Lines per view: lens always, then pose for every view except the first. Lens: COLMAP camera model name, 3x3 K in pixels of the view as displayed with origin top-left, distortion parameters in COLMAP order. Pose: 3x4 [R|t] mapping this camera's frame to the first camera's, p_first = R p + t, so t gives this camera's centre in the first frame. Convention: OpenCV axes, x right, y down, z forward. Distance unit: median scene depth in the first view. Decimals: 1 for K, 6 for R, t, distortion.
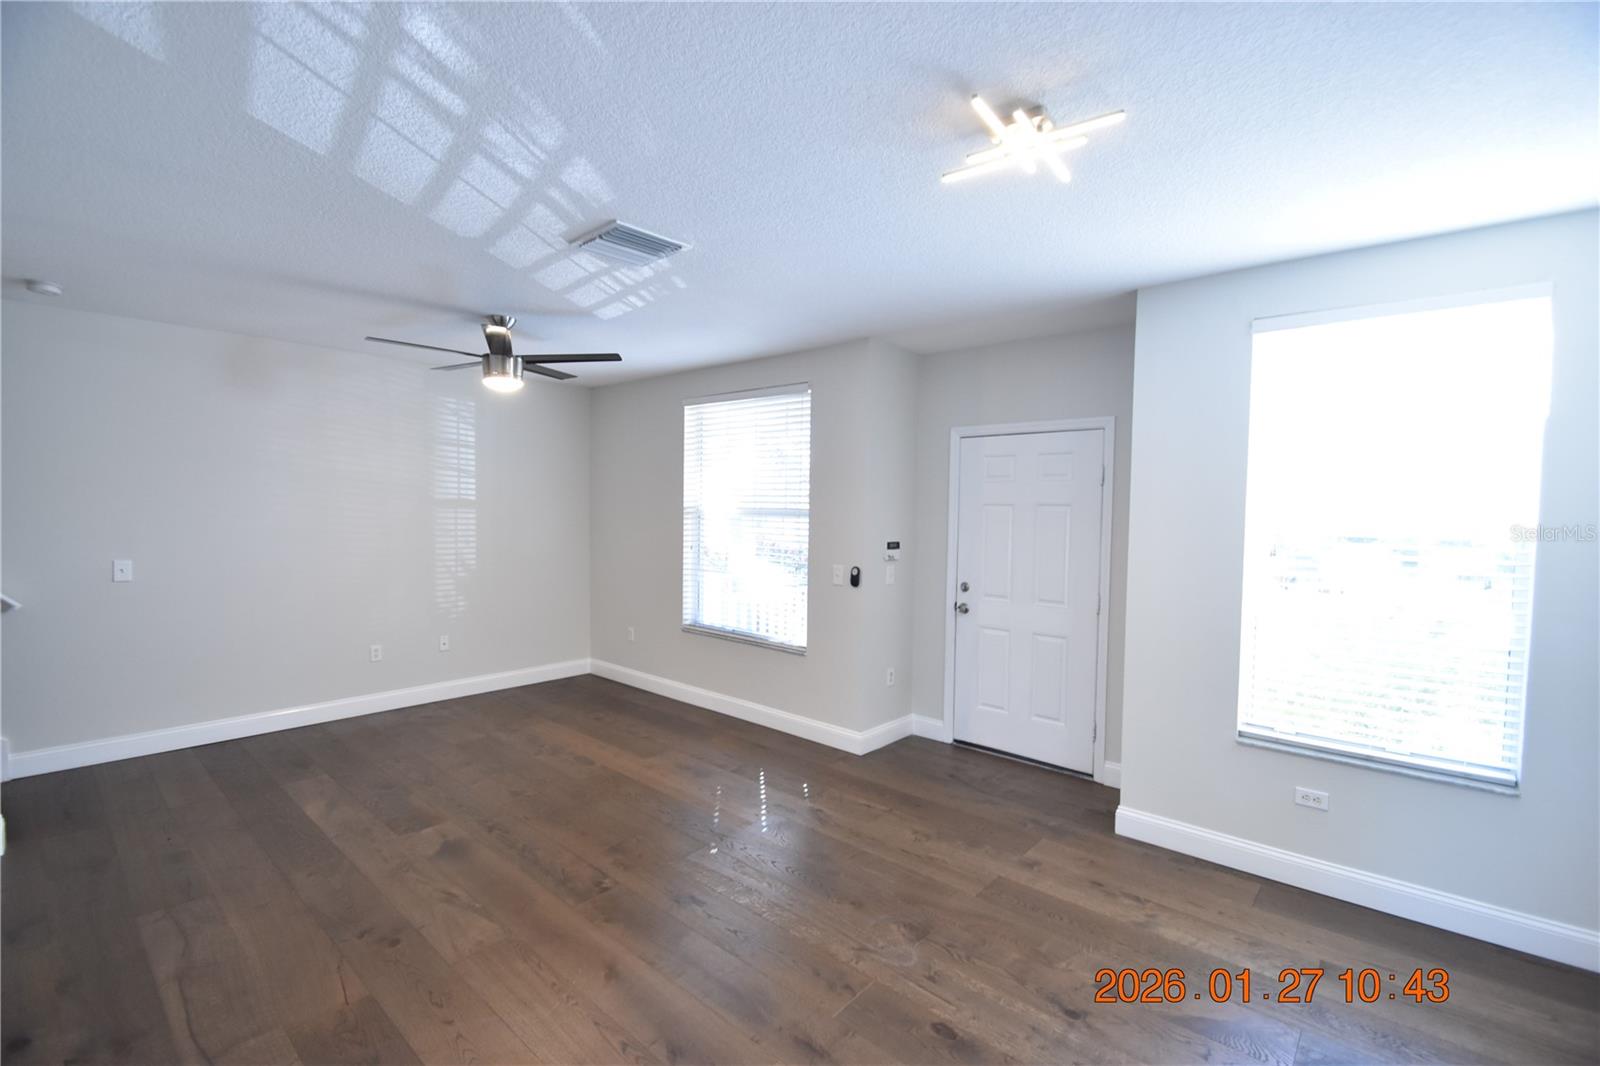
lens RADIAL K [[700.7, 0, 806.4], [0, 700.7, 529.9], [0, 0, 1]] dist [-0.000732, -0.003808]
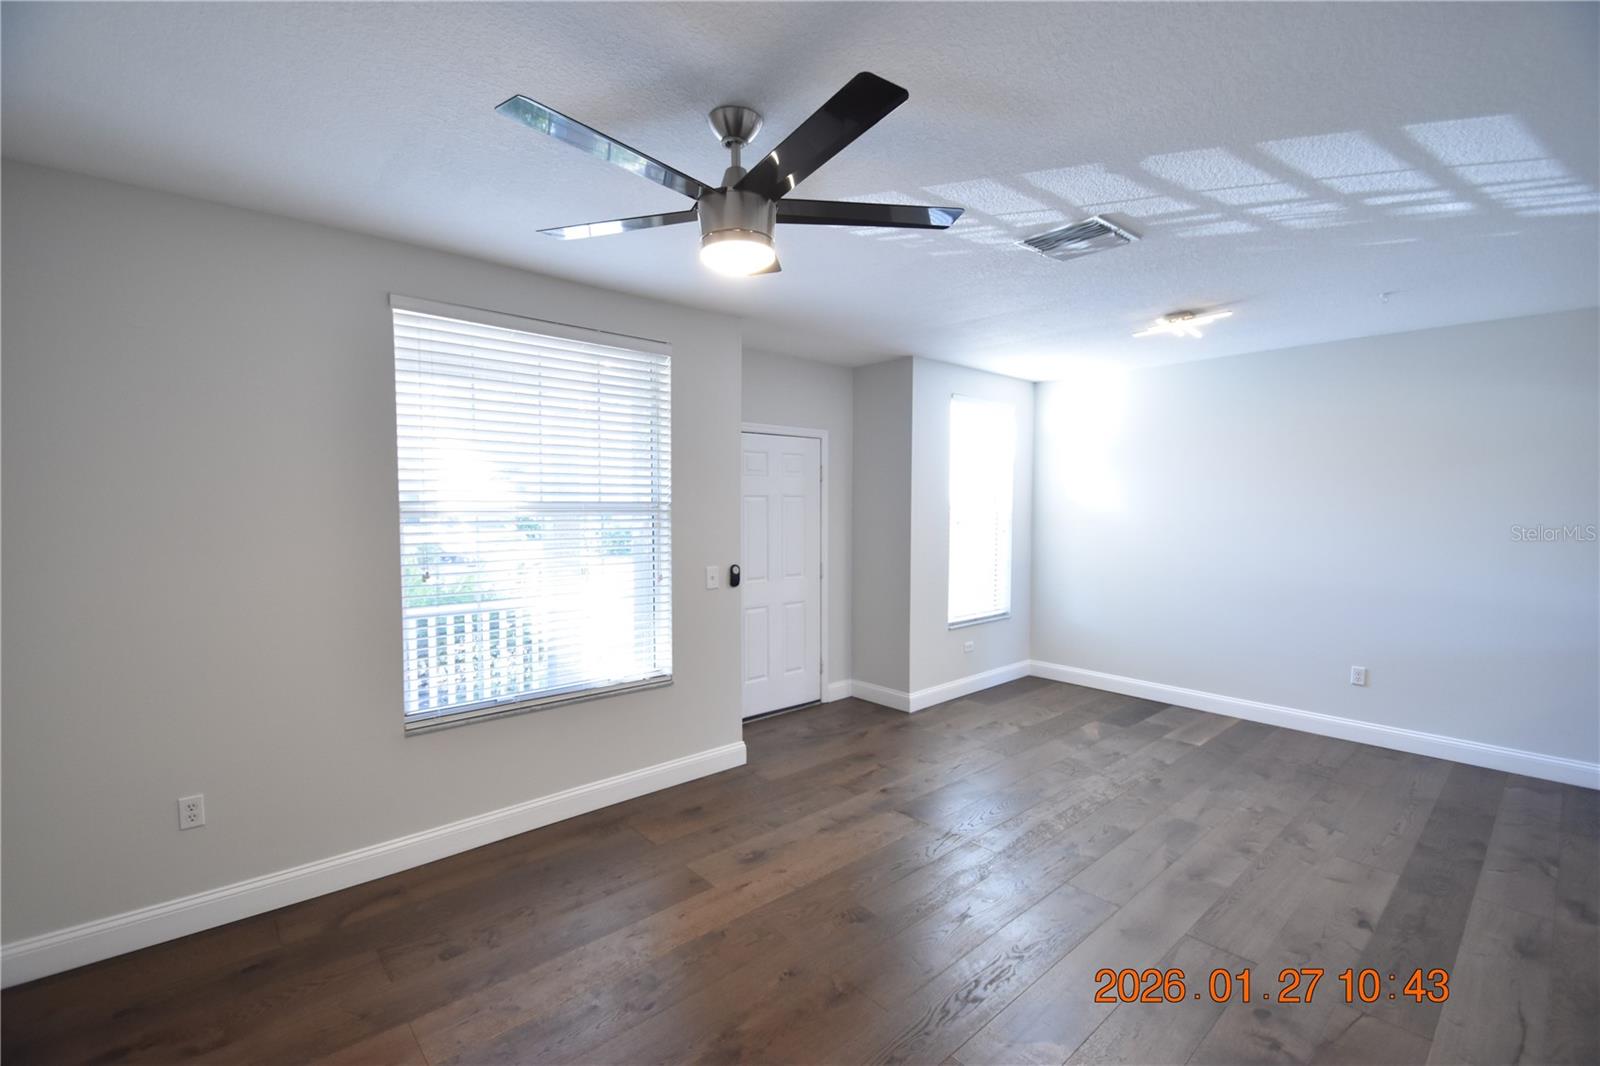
lens RADIAL K [[700.7, 0, 796.3], [0, 700.7, 531.2], [0, 0, 1]] dist [-0.000732, -0.003808]
pose [[0.128308, -0.056699, 0.990112, -1.180933], [0.031403, 0.998096, 0.053087, -0.052320], [-0.991237, 0.024281, 0.129844, 1.149392]]
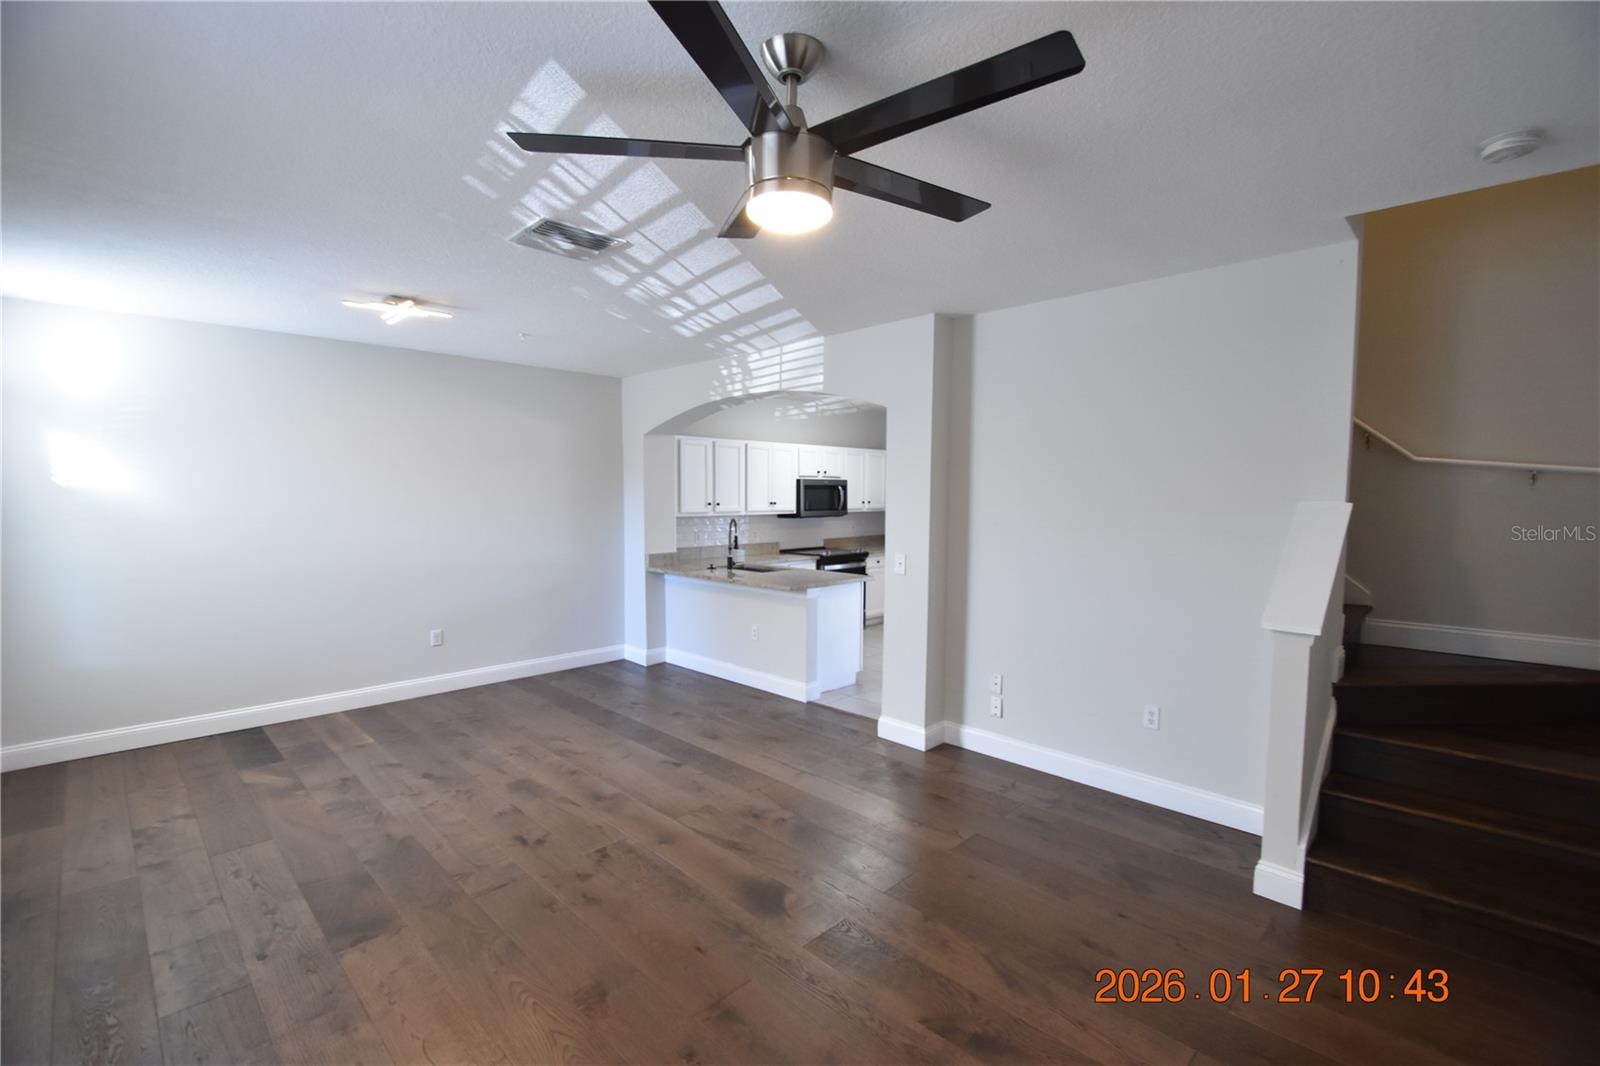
lens RADIAL K [[700.7, 0, 797.4], [0, 700.7, 538.6], [0, 0, 1]] dist [-0.000732, -0.003808]
pose [[-0.997337, -0.024868, 0.068556, -0.602151], [-0.018061, 0.995005, 0.098173, -0.070113], [-0.070655, 0.096673, -0.992805, 1.834121]]
